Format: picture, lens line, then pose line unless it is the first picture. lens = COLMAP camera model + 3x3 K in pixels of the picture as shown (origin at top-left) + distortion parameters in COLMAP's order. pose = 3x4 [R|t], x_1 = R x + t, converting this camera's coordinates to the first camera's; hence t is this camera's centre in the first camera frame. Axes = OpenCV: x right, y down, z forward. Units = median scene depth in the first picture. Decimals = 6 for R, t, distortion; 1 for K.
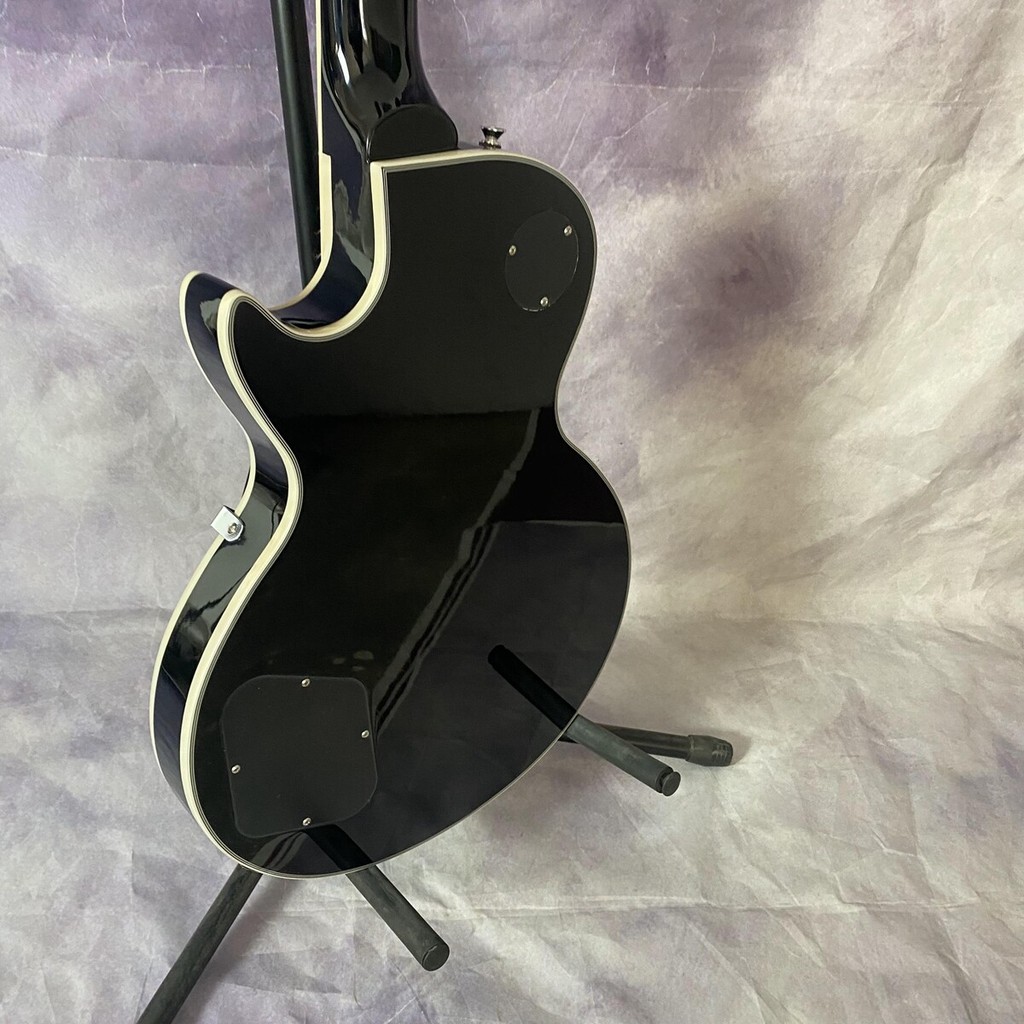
lens RADIAL K [[1040.8, 0, 509.1], [0, 1040.8, 485.6], [0, 0, 1]] dist [-0.003775, 0.006483]
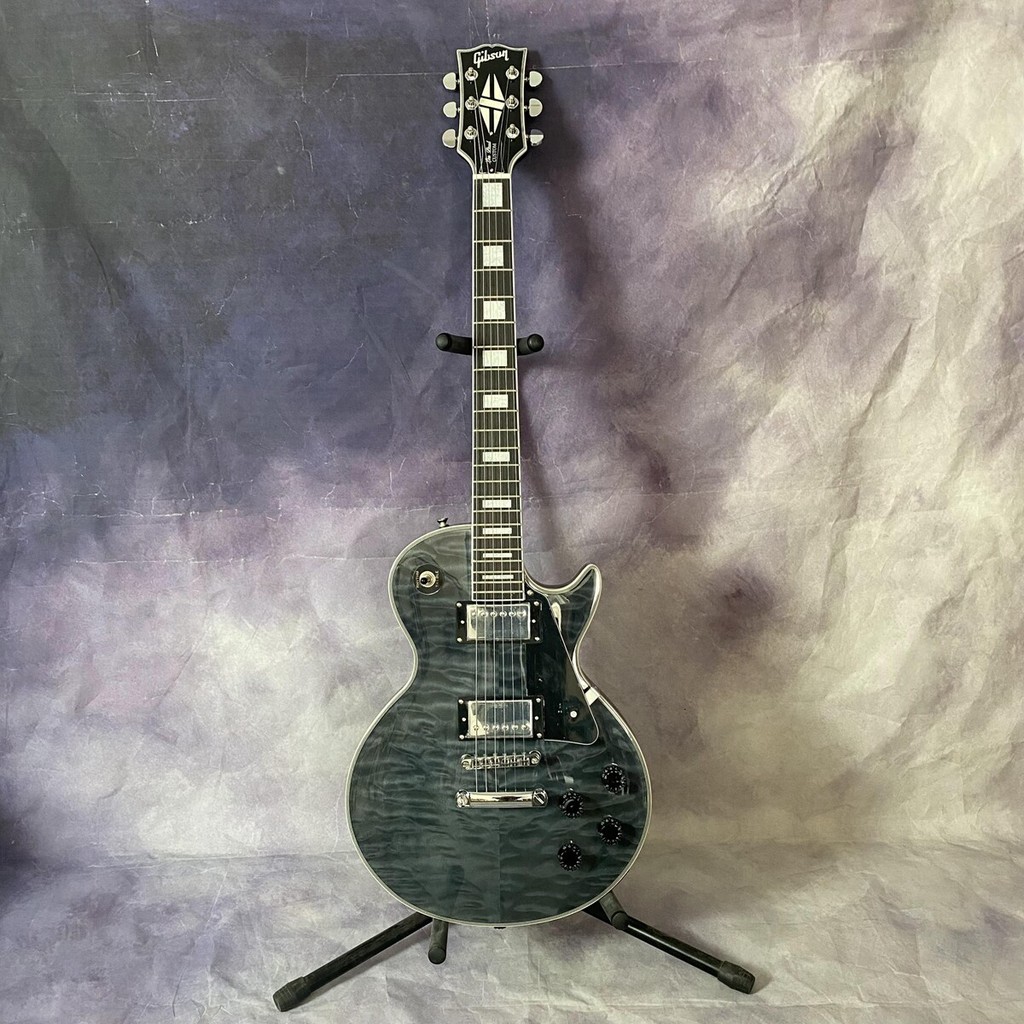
lens RADIAL K [[1030.5, 0, 516.5], [0, 1030.5, 504.7], [0, 0, 1]] dist [0.130168, -0.326233]
pose [[0.988800, -0.097459, -0.113033, 0.074626], [0.047287, 0.922912, -0.382095, 0.289937], [0.141558, 0.372470, 0.917184, -0.640685]]
